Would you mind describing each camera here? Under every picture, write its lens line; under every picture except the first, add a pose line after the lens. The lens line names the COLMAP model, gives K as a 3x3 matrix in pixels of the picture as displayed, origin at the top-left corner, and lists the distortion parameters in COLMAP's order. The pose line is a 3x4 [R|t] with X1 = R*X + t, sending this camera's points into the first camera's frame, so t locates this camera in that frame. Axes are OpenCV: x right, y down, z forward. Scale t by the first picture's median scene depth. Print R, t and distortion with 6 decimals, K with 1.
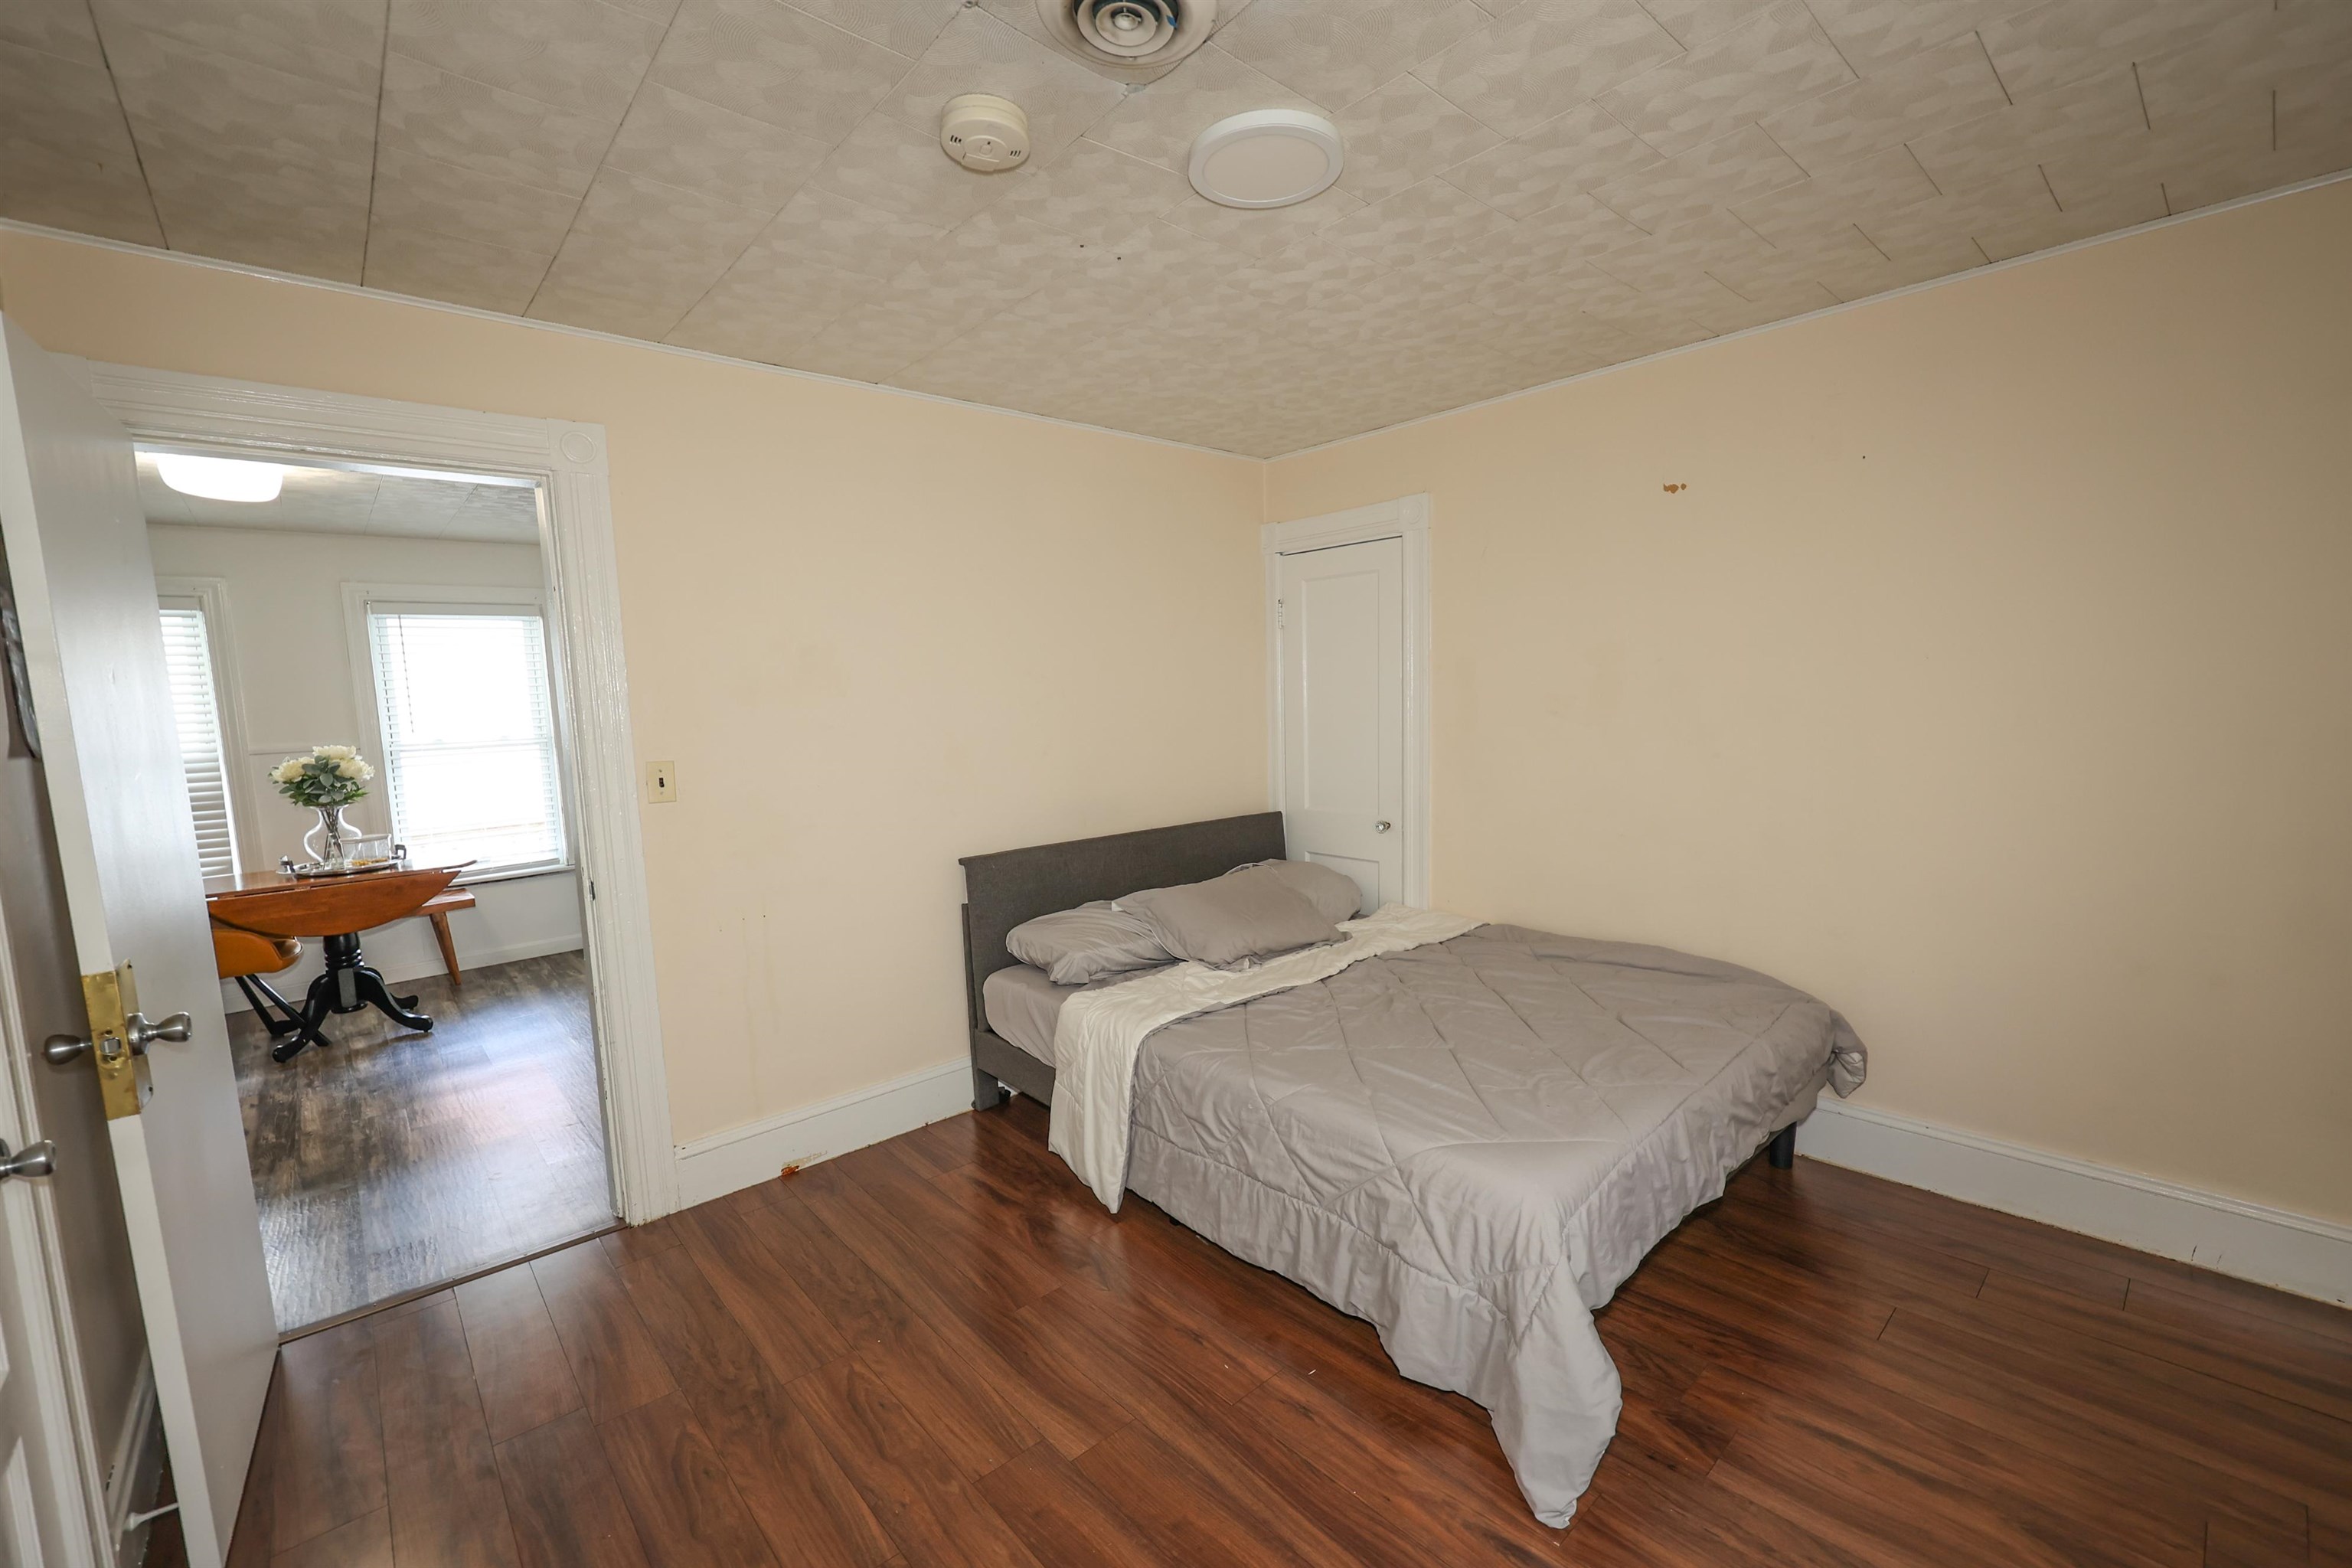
lens RADIAL K [[952.8, 0, 1190.5], [0, 952.8, 787.6], [0, 0, 1]] dist [-0.002876, -0.000777]
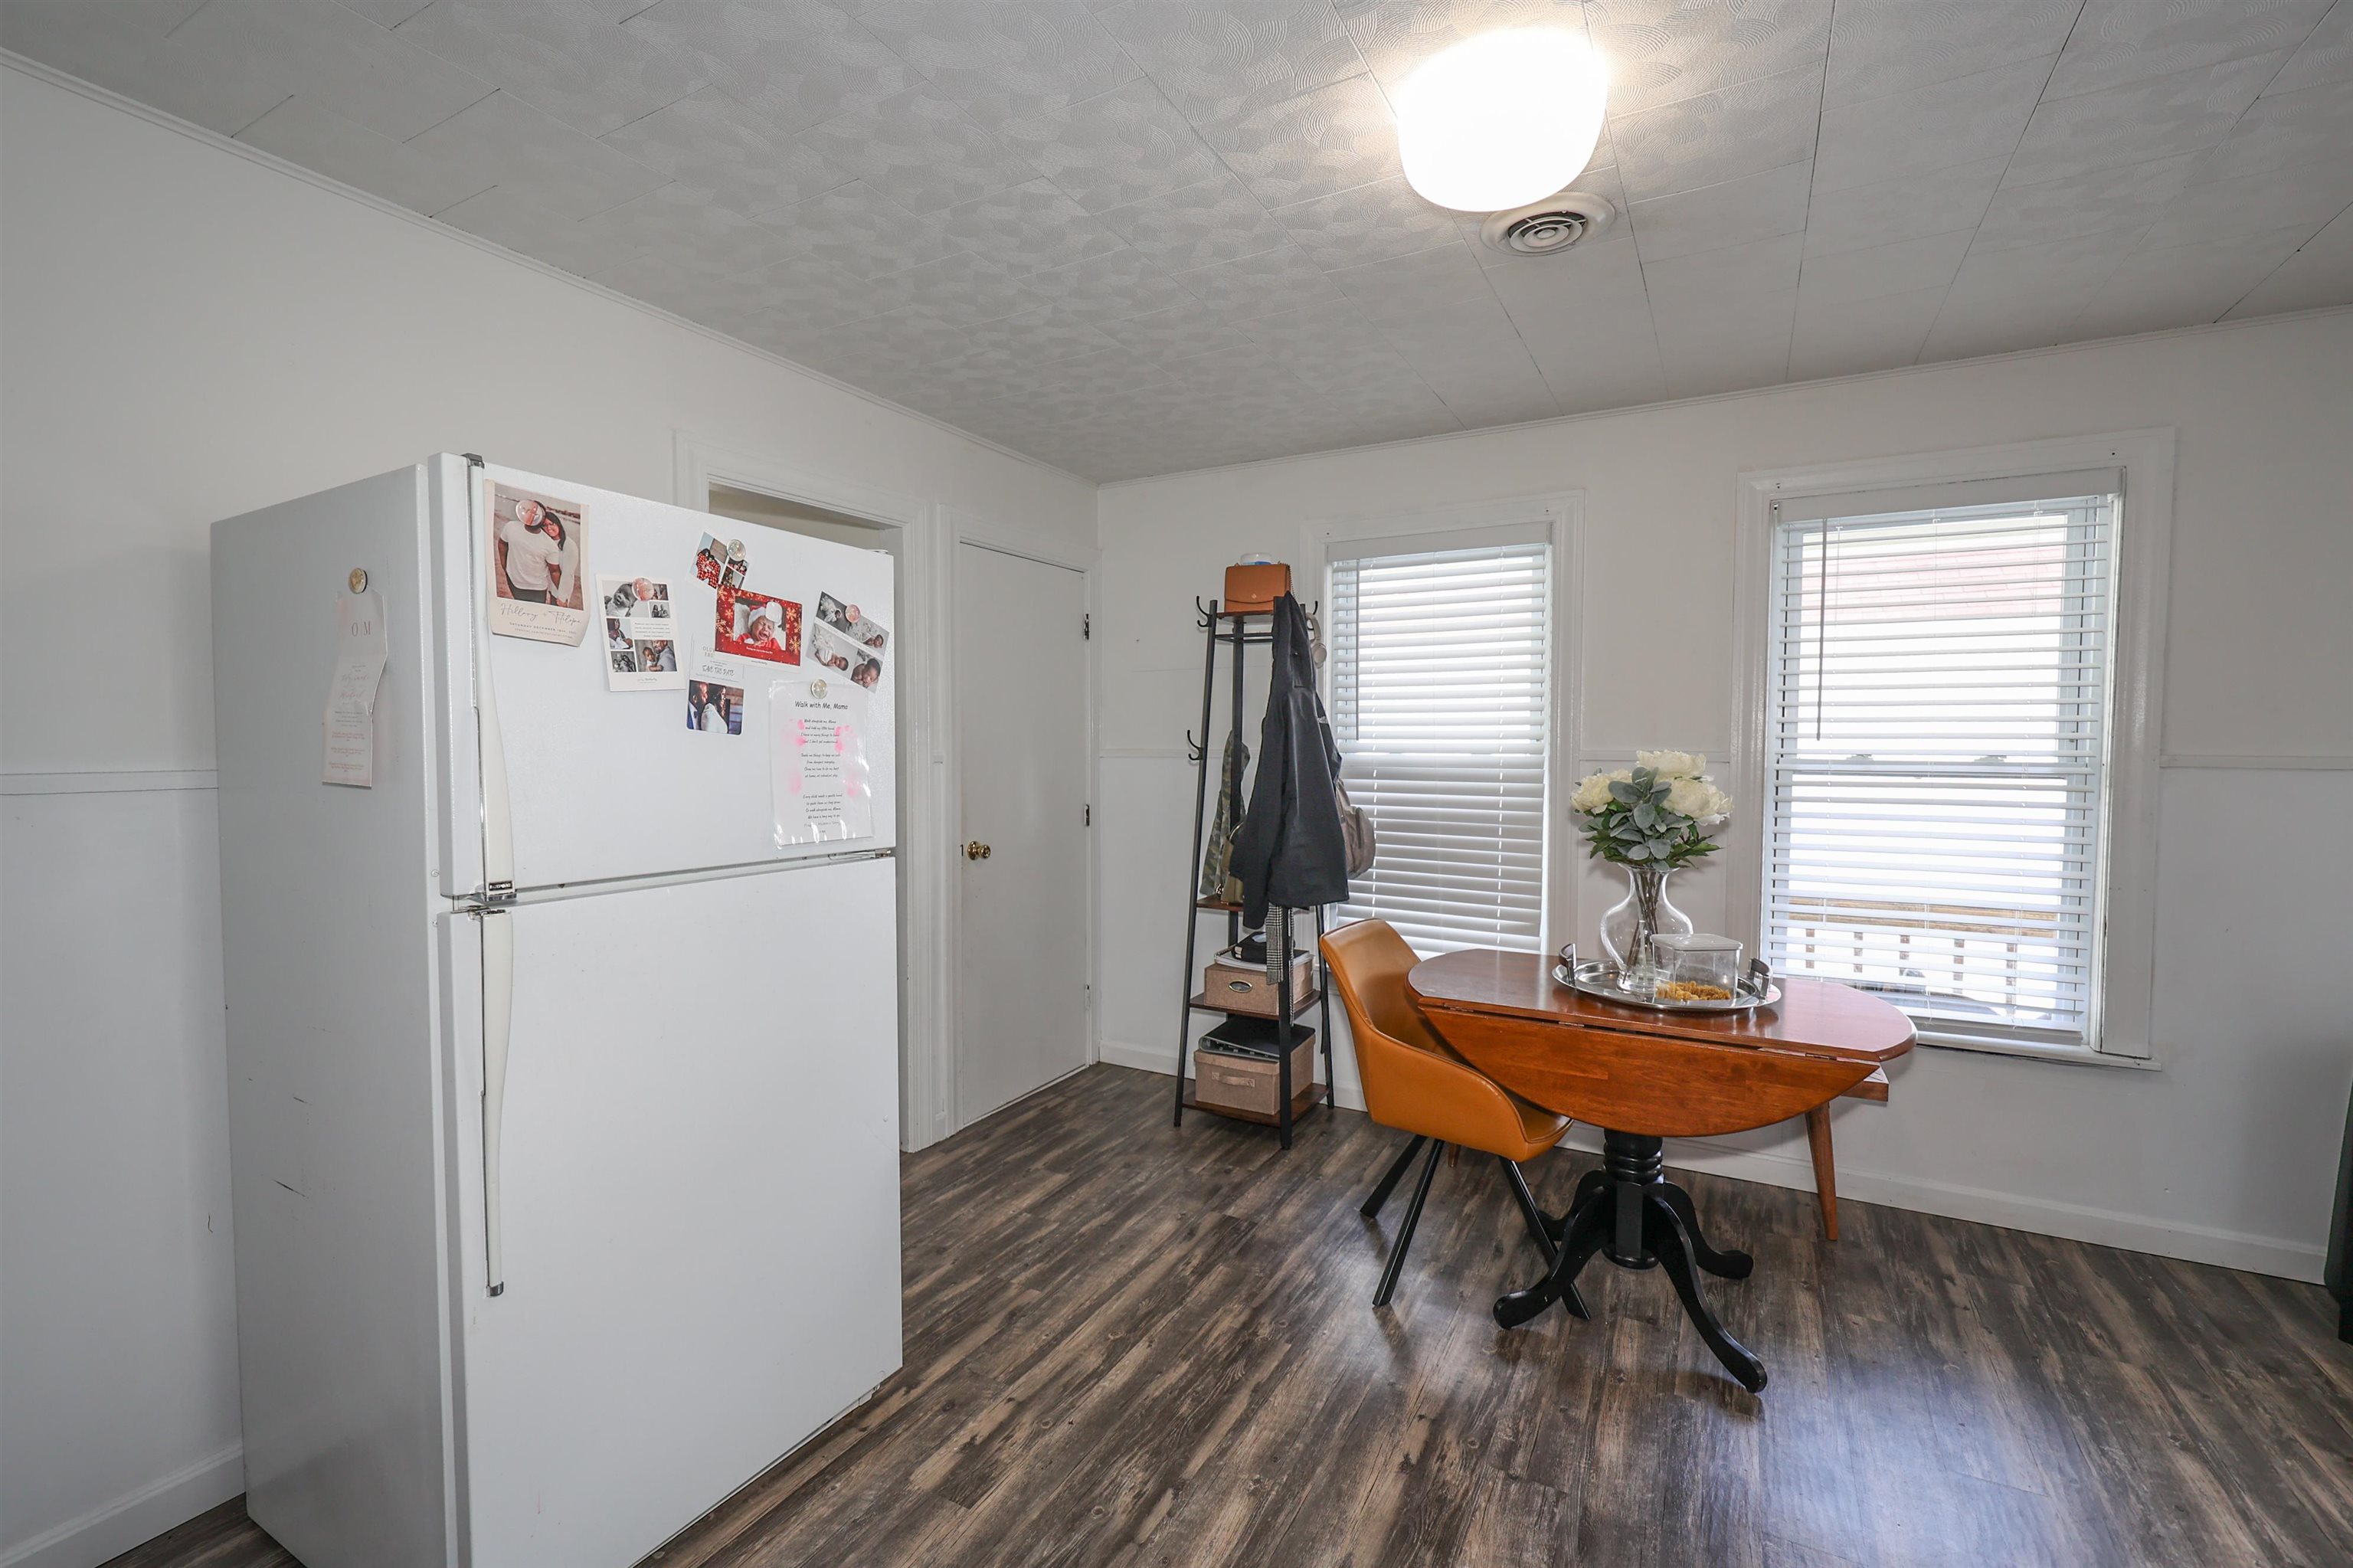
lens RADIAL K [[1024.2, 0, 1161.6], [0, 1024.2, 788.2], [0, 0, 1]] dist [0.004980, 0.000514]
pose [[0.306023, 0.078408, -0.948790, -0.465607], [-0.110050, 0.992835, 0.046552, -0.019697], [0.945642, 0.090169, 0.312460, 0.577540]]
